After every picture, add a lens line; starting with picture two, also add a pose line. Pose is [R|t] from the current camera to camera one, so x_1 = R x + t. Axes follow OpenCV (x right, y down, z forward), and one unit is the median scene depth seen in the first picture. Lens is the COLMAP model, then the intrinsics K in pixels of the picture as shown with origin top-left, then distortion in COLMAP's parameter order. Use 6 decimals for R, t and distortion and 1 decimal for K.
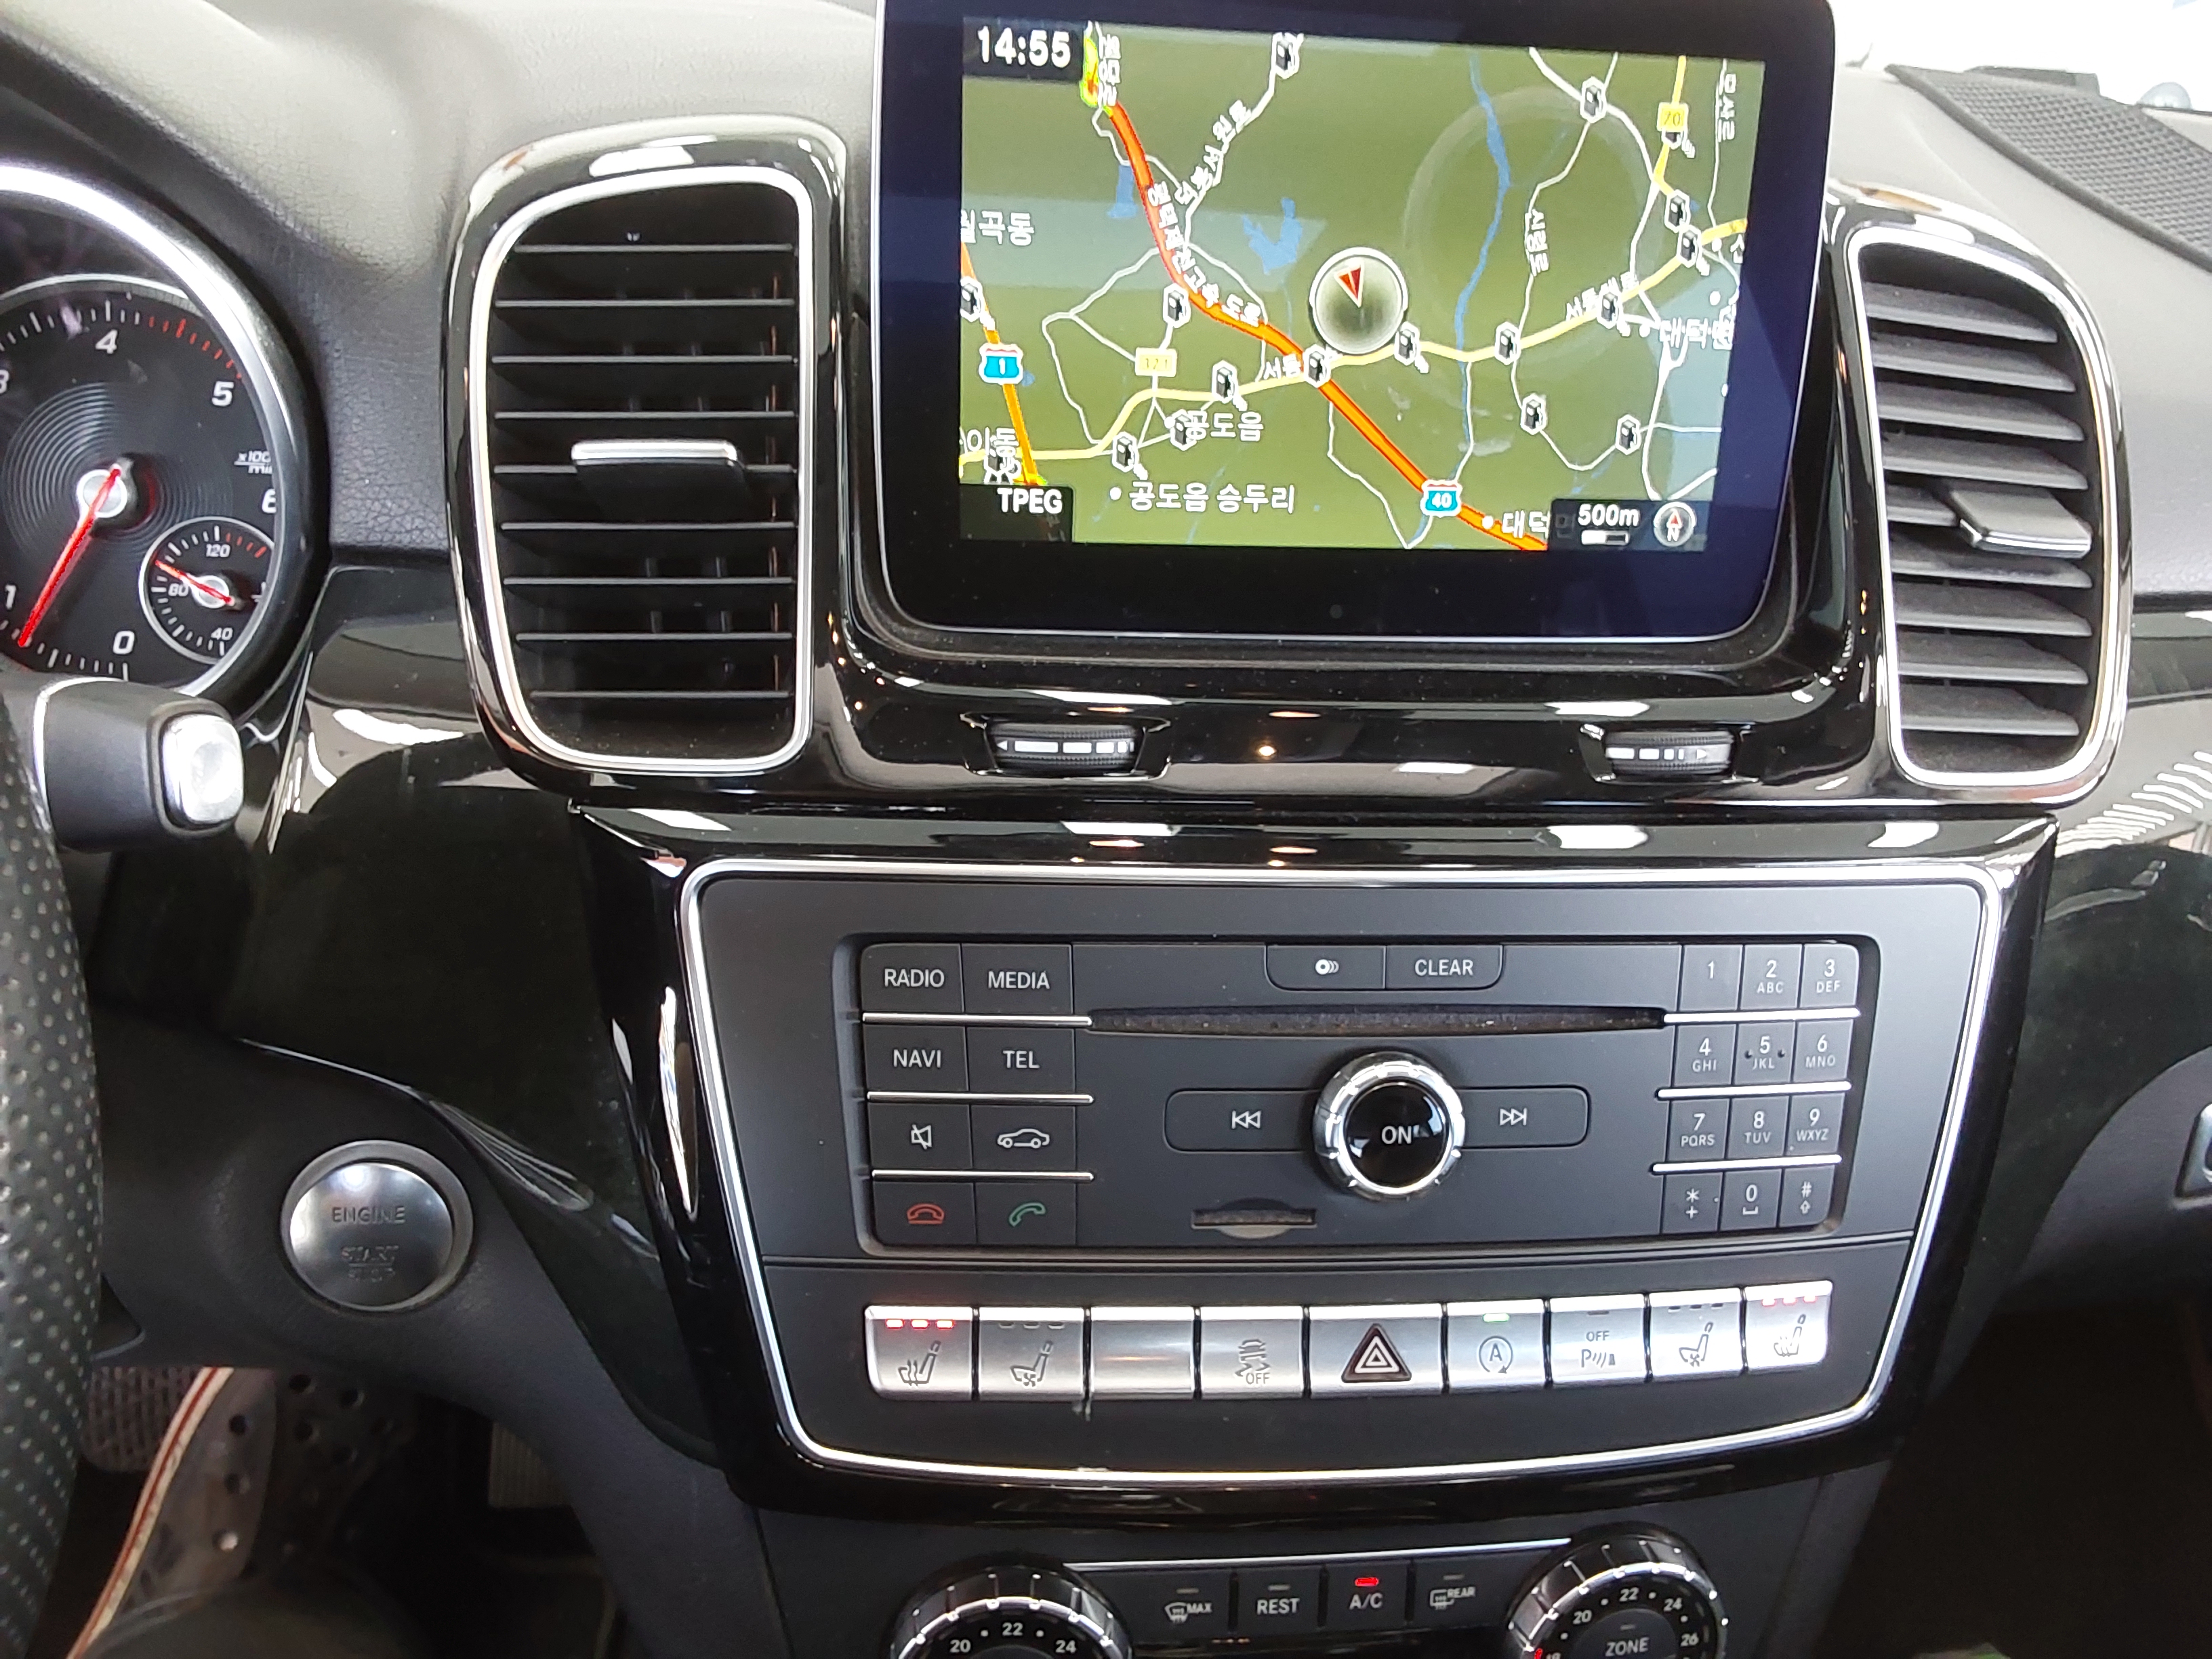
lens RADIAL K [[1655.5, 0, 1229.1], [0, 1655.5, 871.3], [0, 0, 1]] dist [0.107798, -0.097092]
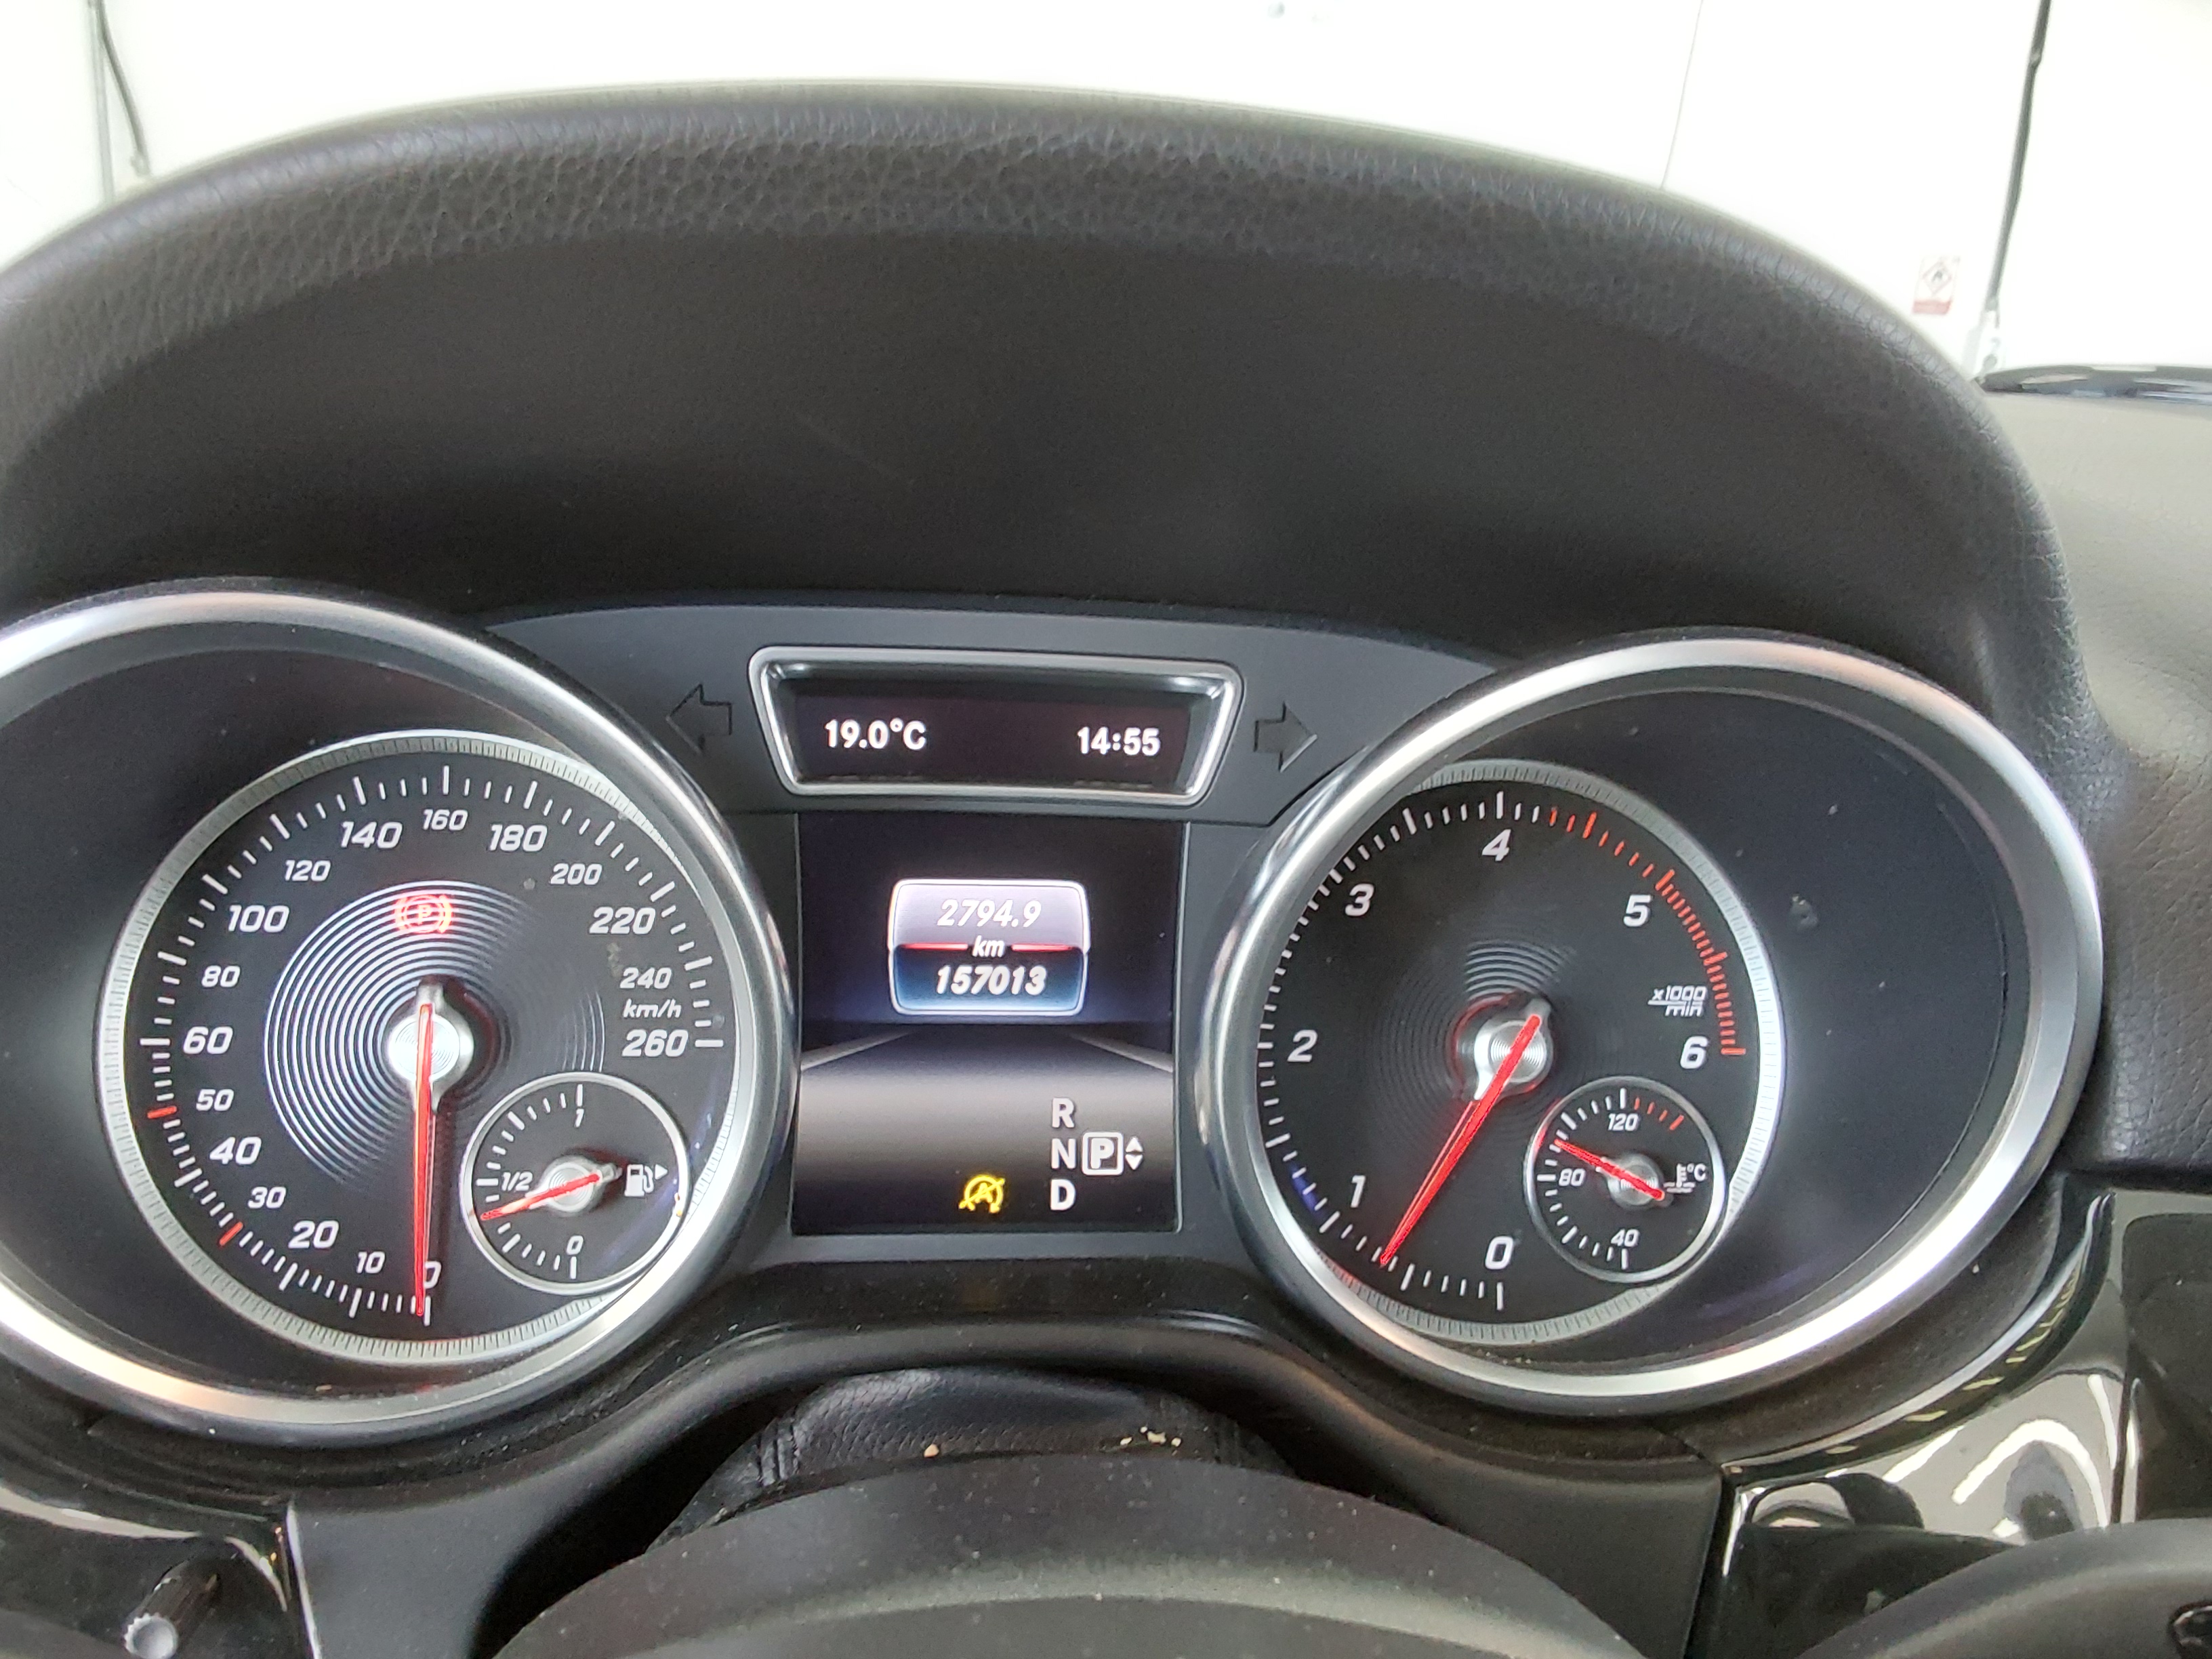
lens RADIAL K [[1643.0, 0, 1155.4], [0, 1643.0, 887.9], [0, 0, 1]] dist [0.067585, -0.076876]
pose [[0.999268, -0.005592, -0.037842, -0.898473], [-0.001508, 0.982730, -0.185037, -0.183859], [0.038223, 0.184958, 0.982003, 0.338135]]
